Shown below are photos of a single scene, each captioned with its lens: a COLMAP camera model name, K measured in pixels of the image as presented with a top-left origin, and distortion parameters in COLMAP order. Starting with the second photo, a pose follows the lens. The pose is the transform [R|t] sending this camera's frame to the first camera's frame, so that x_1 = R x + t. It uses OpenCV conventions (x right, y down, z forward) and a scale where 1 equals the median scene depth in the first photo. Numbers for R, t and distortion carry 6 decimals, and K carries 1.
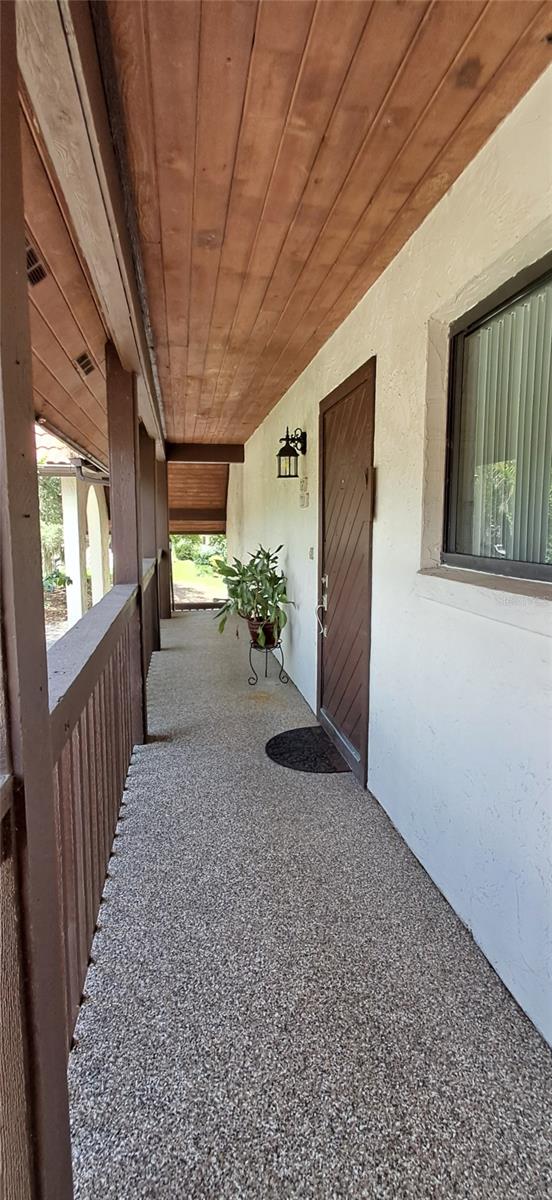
lens RADIAL K [[613.4, 0, 276.0], [0, 613.4, 600.0], [0, 0, 1]] dist [-0.000877, 0.000445]
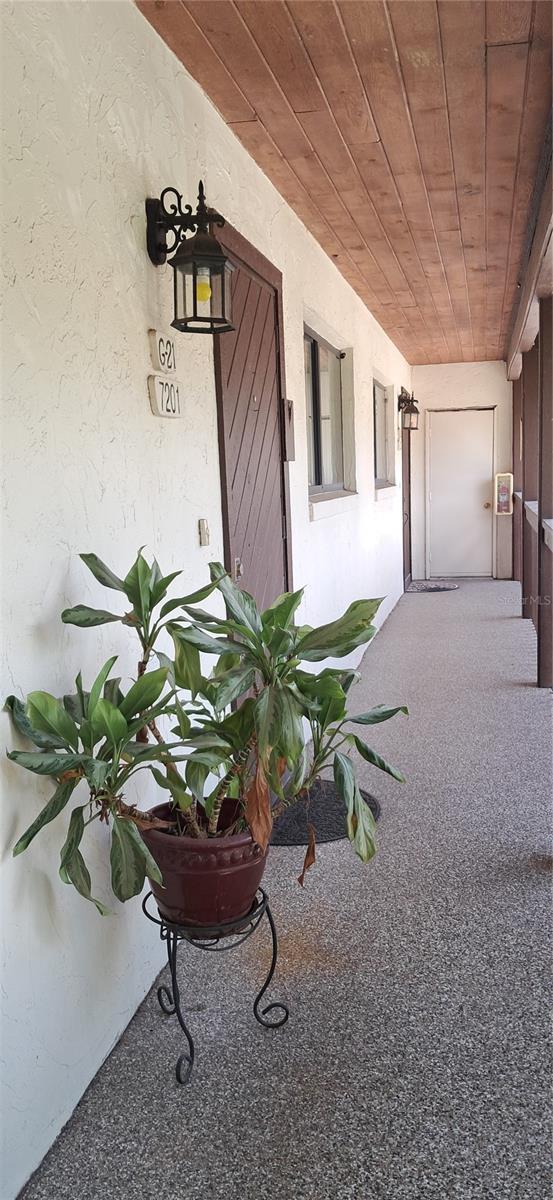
lens RADIAL K [[951.4, 0, 276.5], [0, 951.4, 600.0], [0, 0, 1]] dist [0.005482, -0.005607]
pose [[-0.932616, -0.015140, 0.360552, -0.268907], [0.077220, 0.967604, 0.240373, -0.216013], [-0.352511, 0.252018, -0.901234, 1.857582]]
